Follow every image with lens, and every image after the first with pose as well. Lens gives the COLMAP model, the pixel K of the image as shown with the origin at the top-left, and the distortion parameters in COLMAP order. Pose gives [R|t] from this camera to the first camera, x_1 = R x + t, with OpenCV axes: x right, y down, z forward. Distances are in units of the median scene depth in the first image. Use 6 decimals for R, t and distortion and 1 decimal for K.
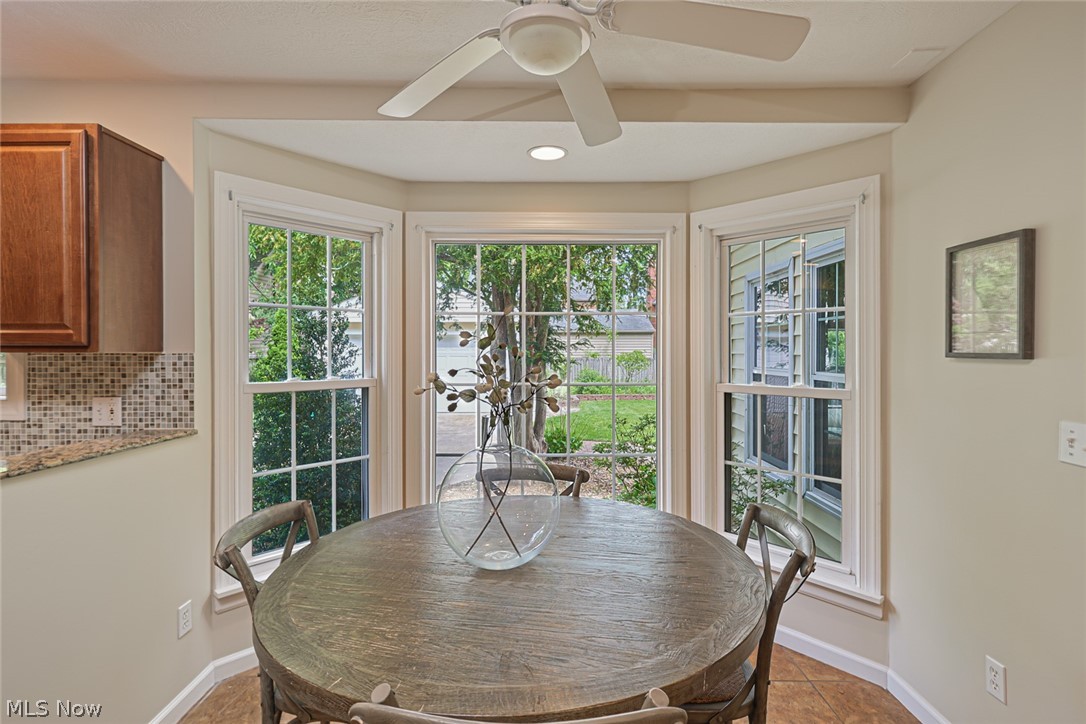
lens RADIAL K [[542.9, 0, 541.1], [0, 542.9, 357.3], [0, 0, 1]] dist [0.009688, -0.004385]
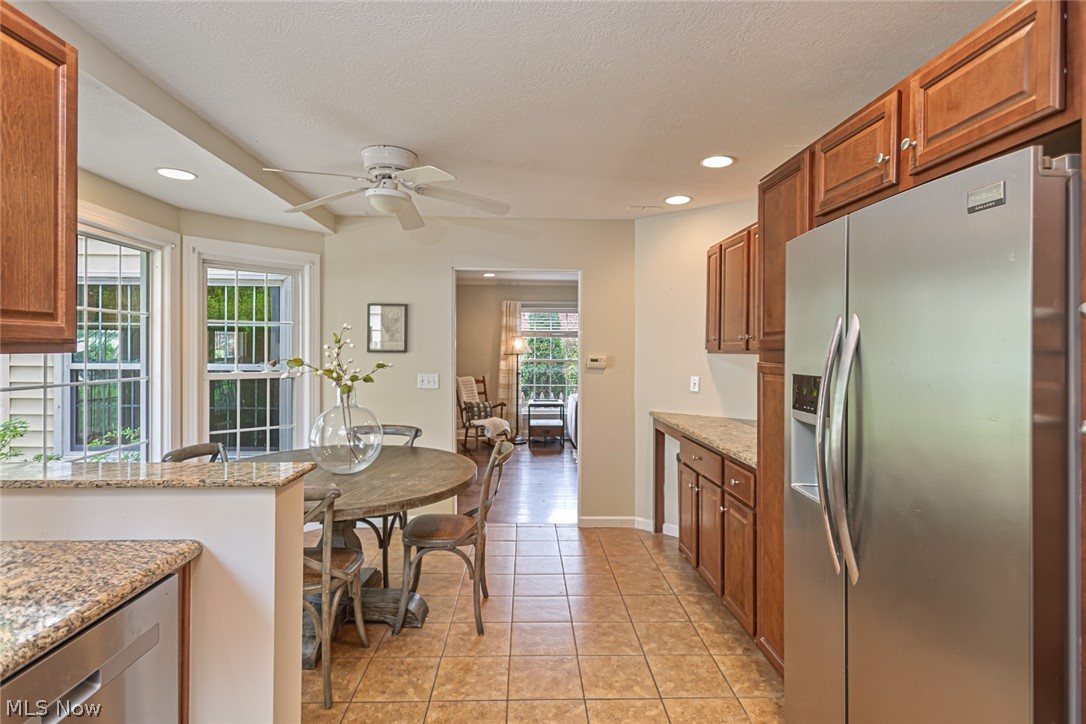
lens RADIAL K [[542.9, 0, 548.3], [0, 542.9, 353.8], [0, 0, 1]] dist [0.009688, -0.004385]
pose [[-0.045985, -0.009926, 0.998893, -1.362455], [0.003723, 0.999942, 0.010108, -0.011274], [-0.998935, 0.004184, -0.045946, 0.328787]]
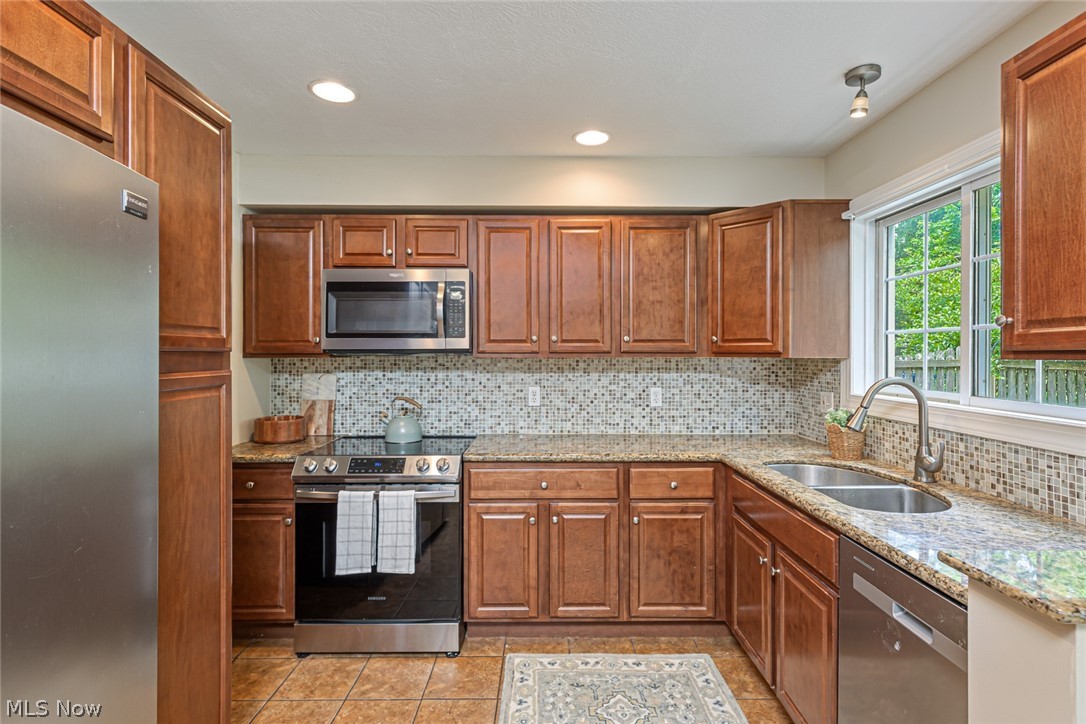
lens RADIAL K [[542.9, 0, 542.7], [0, 542.9, 358.9], [0, 0, 1]] dist [0.009688, -0.004385]
pose [[-0.001999, 0.004595, -0.999987, -0.312991], [-0.013917, 0.999892, 0.004622, -0.003971], [0.999901, 0.013926, -0.001935, 0.302857]]
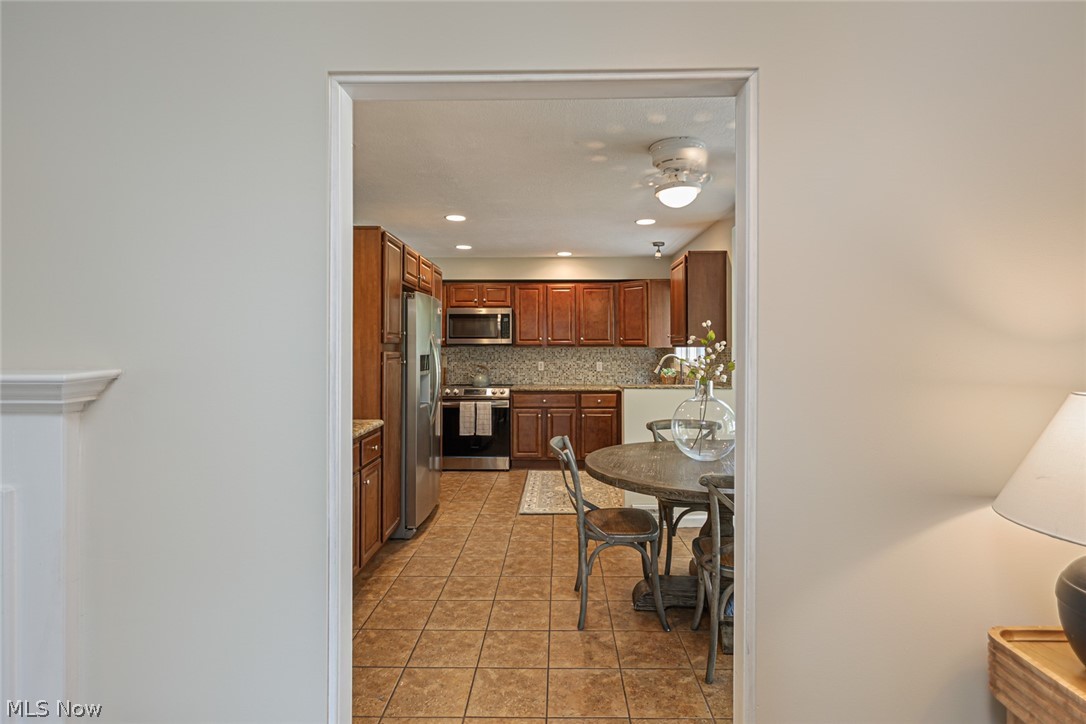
lens RADIAL K [[542.9, 0, 543.2], [0, 542.9, 358.5], [0, 0, 1]] dist [0.009688, -0.004385]
pose [[-0.024357, 0.020128, -0.999501, 1.316010], [-0.012699, 0.999710, 0.020441, -0.001090], [0.999623, 0.013191, -0.024095, 0.365995]]
